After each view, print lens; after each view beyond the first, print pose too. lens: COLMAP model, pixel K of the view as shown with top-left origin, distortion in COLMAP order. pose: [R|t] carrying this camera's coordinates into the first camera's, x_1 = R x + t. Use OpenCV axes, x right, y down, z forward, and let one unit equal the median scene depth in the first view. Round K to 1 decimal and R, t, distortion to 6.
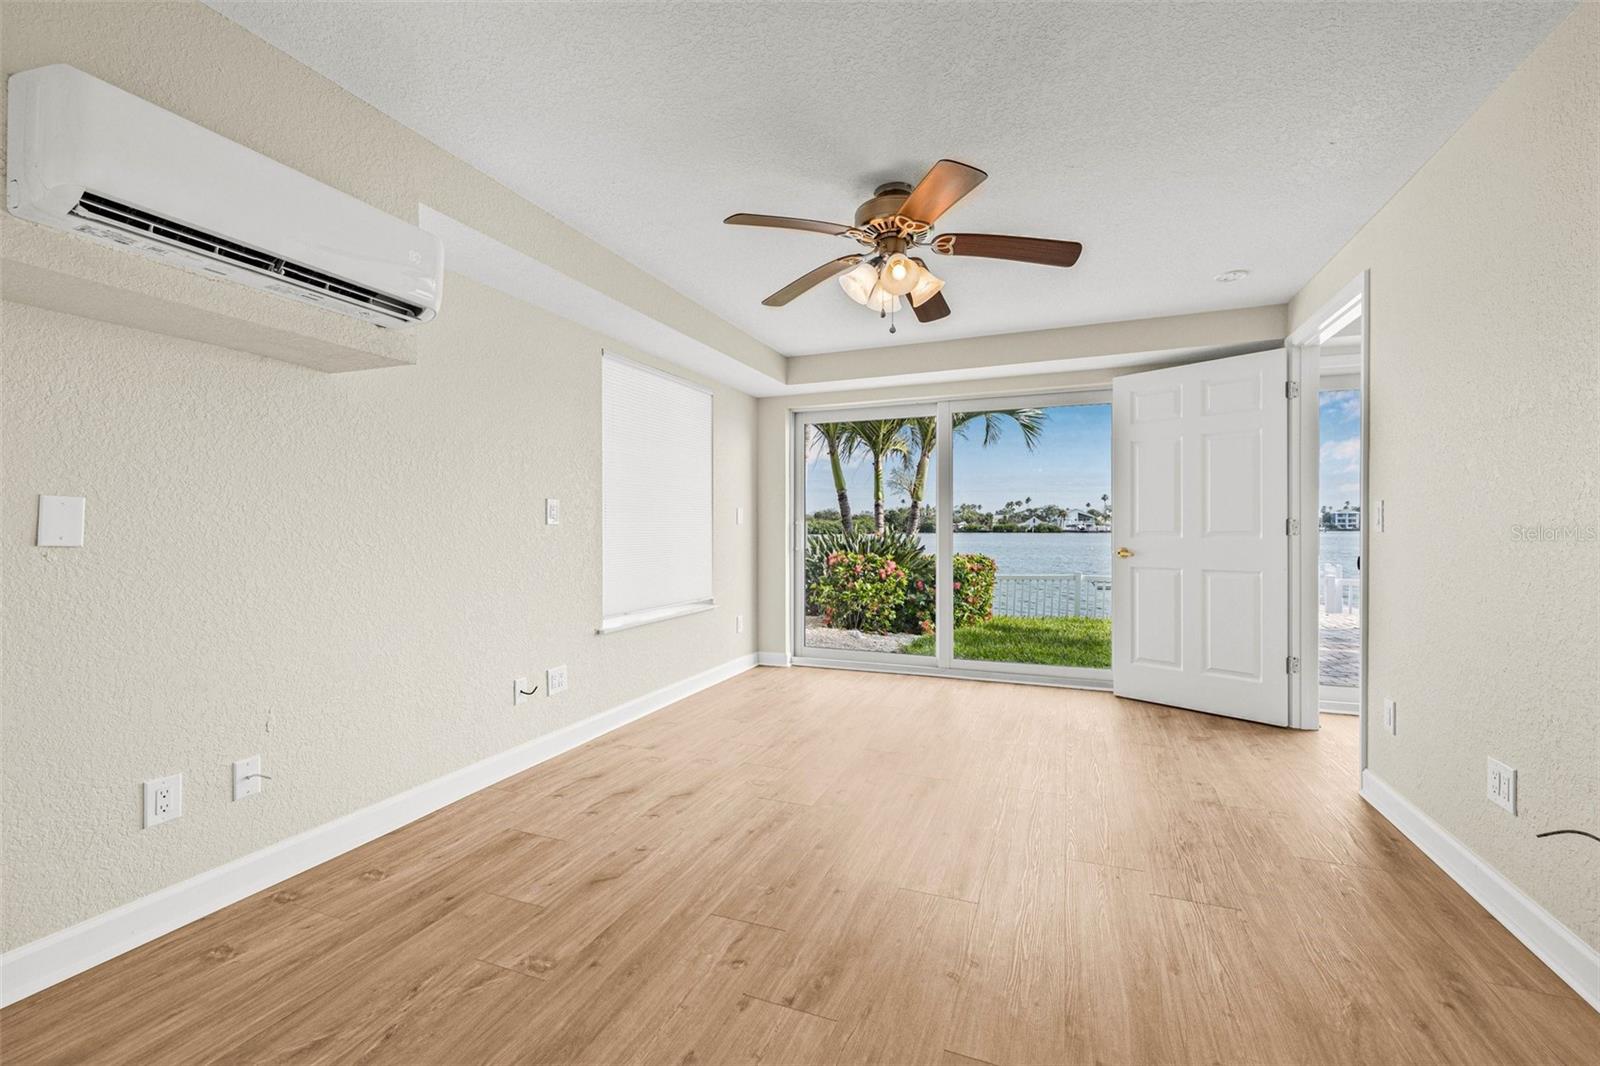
lens RADIAL K [[679.0, 0, 789.7], [0, 679.0, 517.6], [0, 0, 1]] dist [-0.001852, 0.001202]
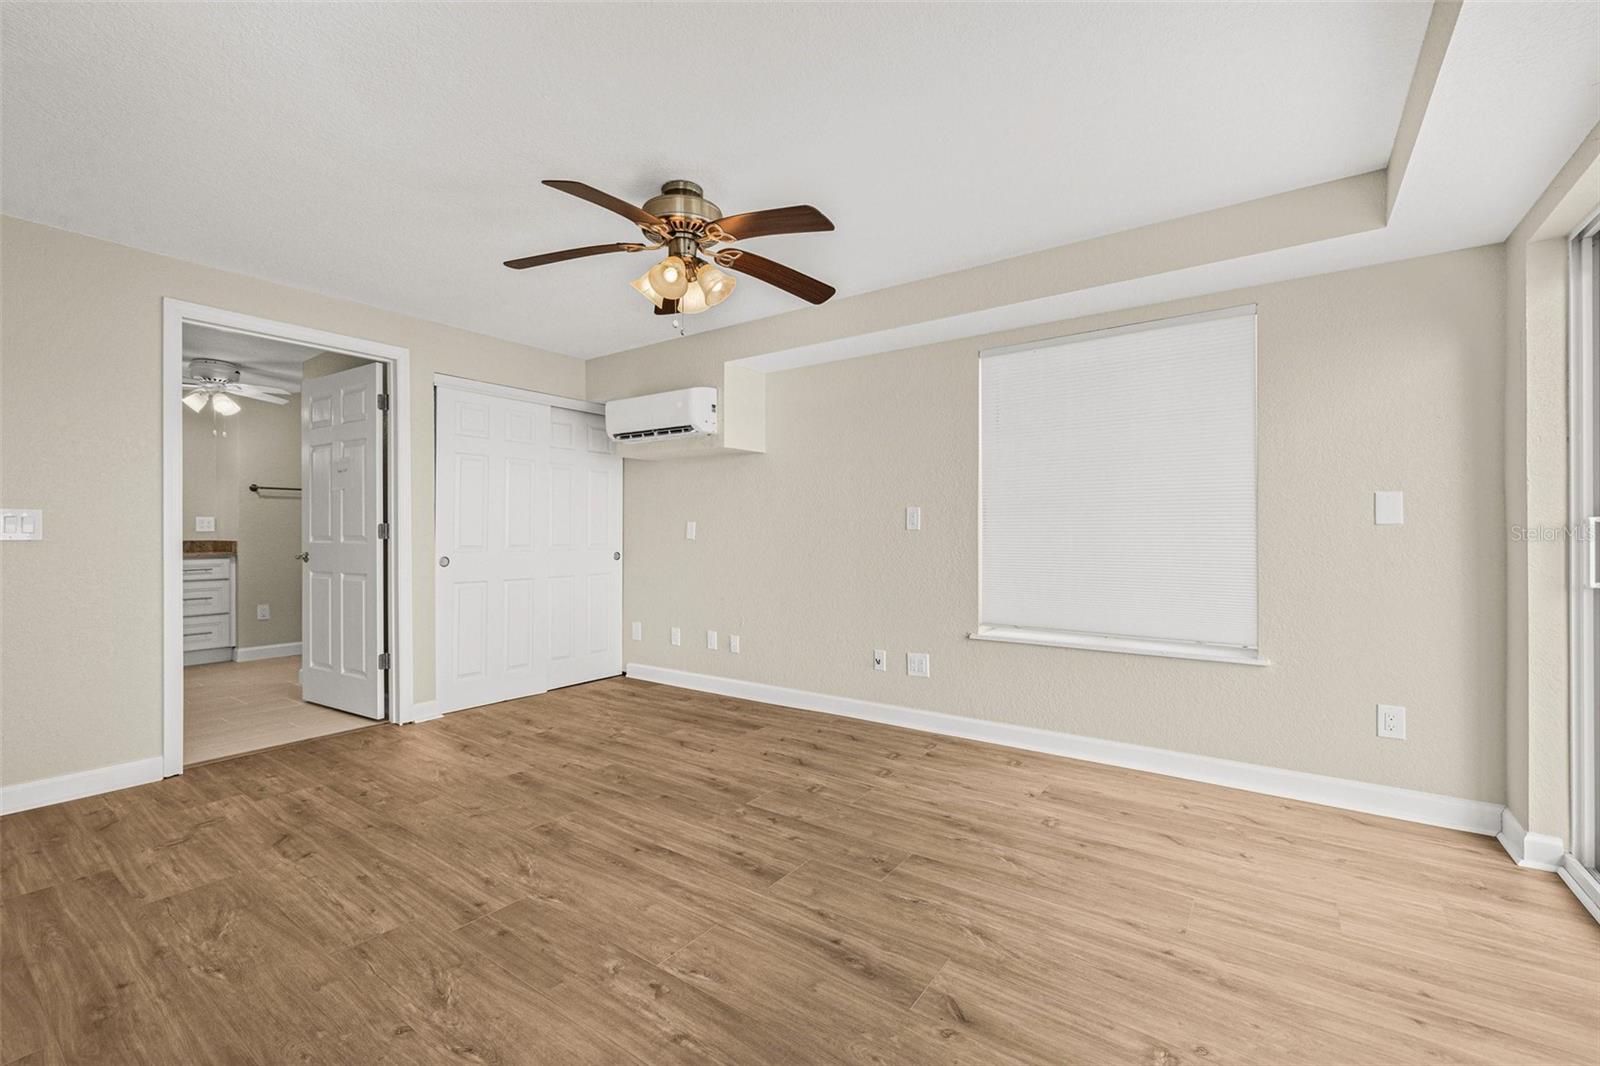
lens RADIAL K [[679.0, 0, 800.4], [0, 679.0, 539.5], [0, 0, 1]] dist [-0.001852, 0.001202]
pose [[-0.233739, 0.010219, -0.972246, 1.149318], [0.016556, 0.999842, 0.006529, 0.019480], [0.972158, -0.014571, -0.233871, 1.506076]]
